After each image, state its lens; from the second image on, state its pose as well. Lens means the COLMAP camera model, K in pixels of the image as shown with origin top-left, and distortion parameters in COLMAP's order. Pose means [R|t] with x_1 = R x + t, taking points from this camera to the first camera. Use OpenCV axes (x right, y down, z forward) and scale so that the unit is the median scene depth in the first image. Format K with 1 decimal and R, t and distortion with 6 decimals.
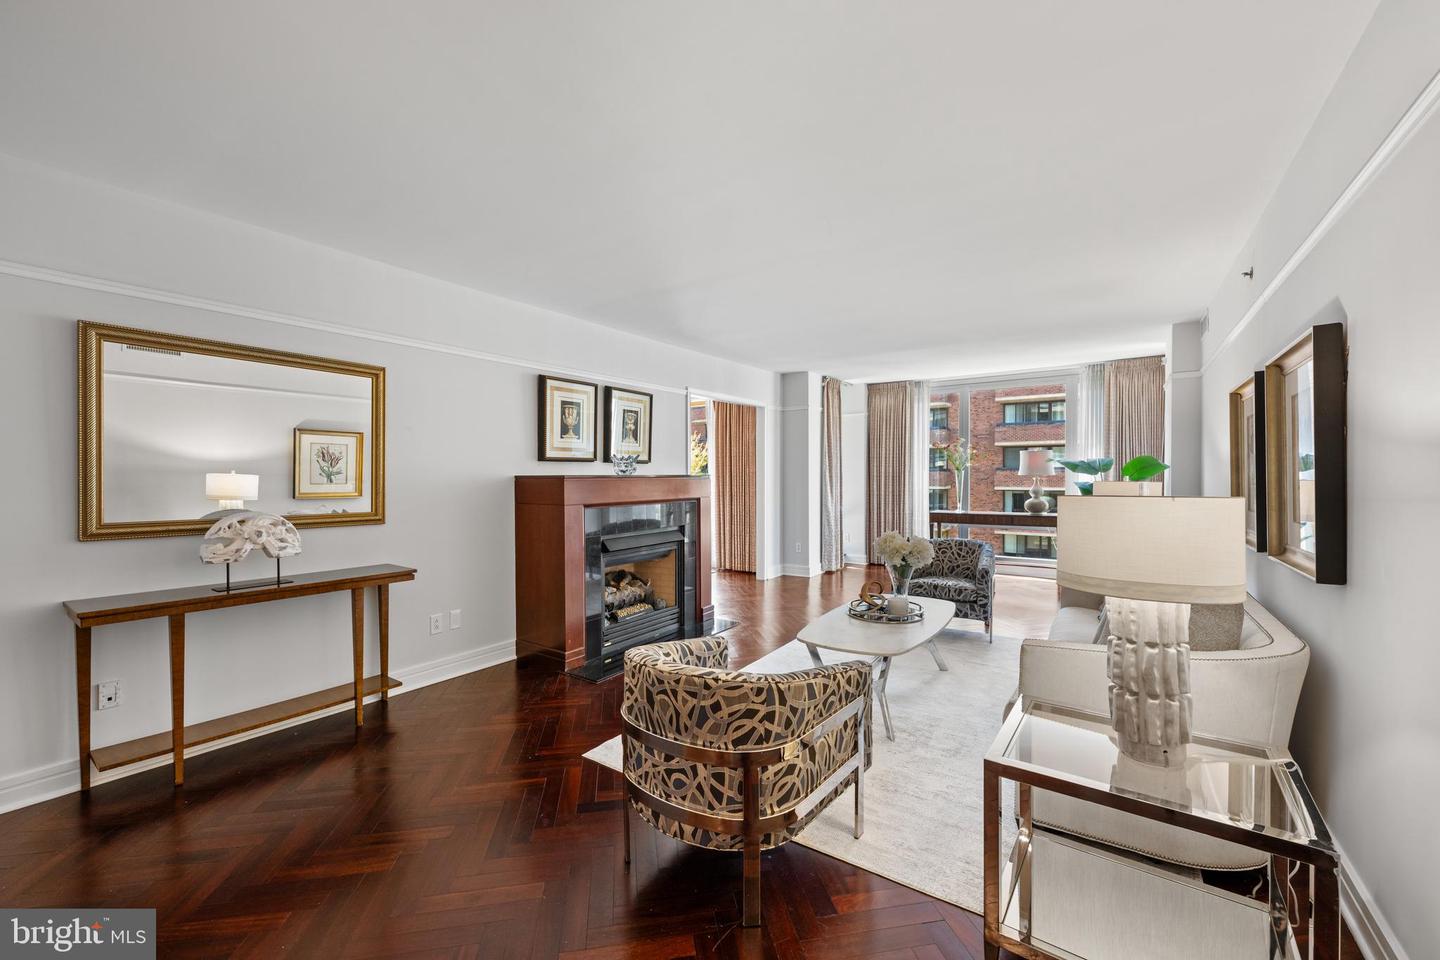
lens RADIAL K [[567.7, 0, 720.0], [0, 567.7, 480.0], [0, 0, 1]] dist [-0.000903, 0.000022]
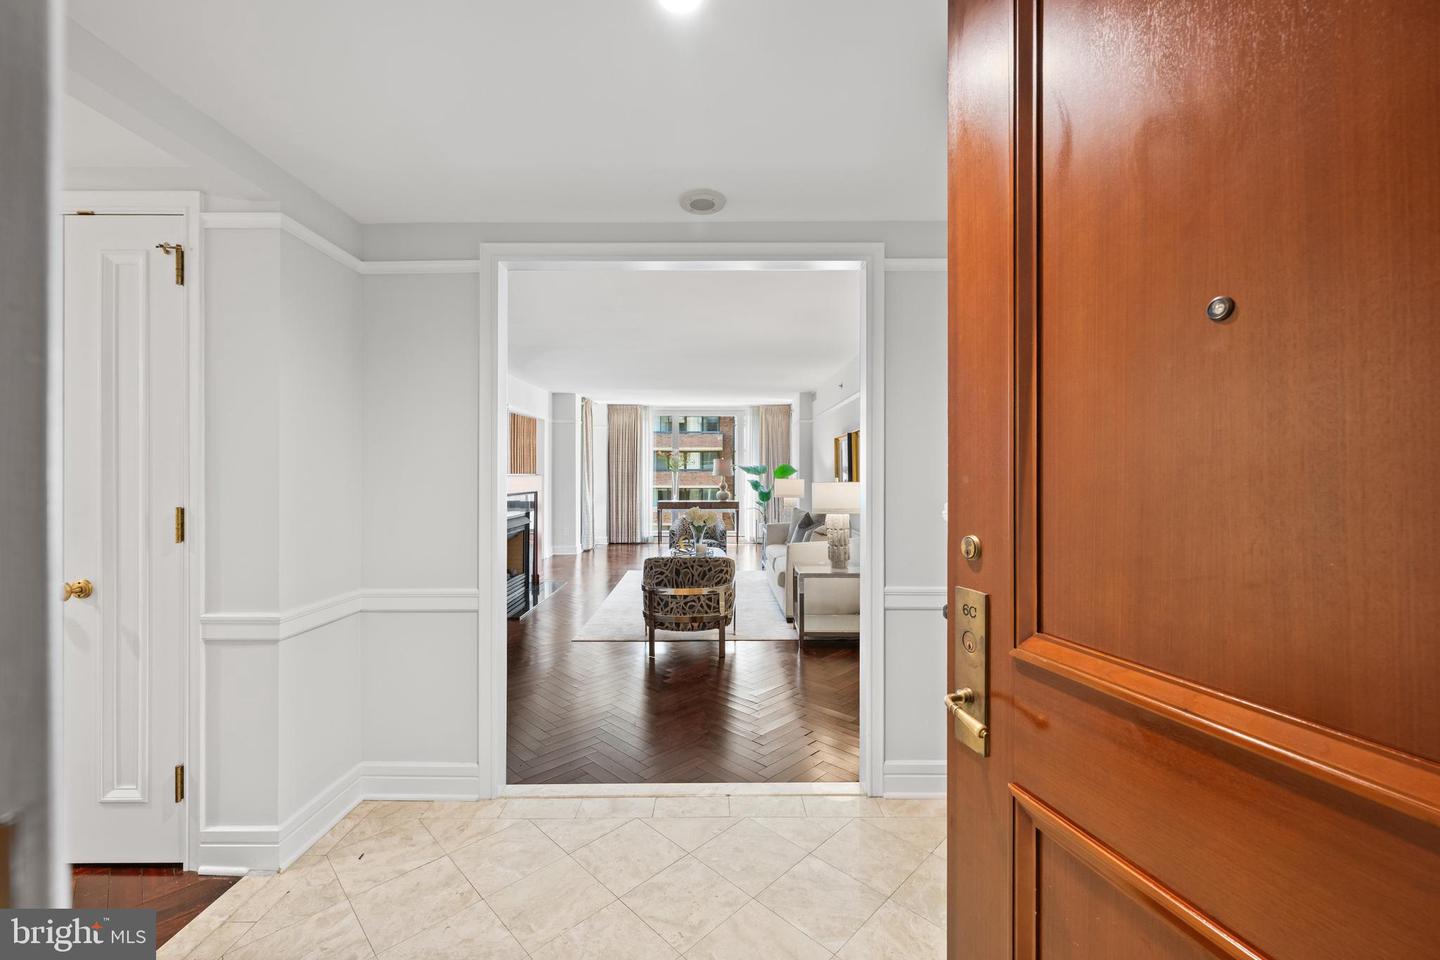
lens RADIAL K [[567.7, 0, 720.0], [0, 567.7, 480.0], [0, 0, 1]] dist [-0.000903, 0.000022]
pose [[0.817686, -0.000247, 0.575664, -0.342949], [0.000261, 1.000000, 0.000058, 0.004042], [-0.575664, 0.000103, 0.817686, -0.252794]]
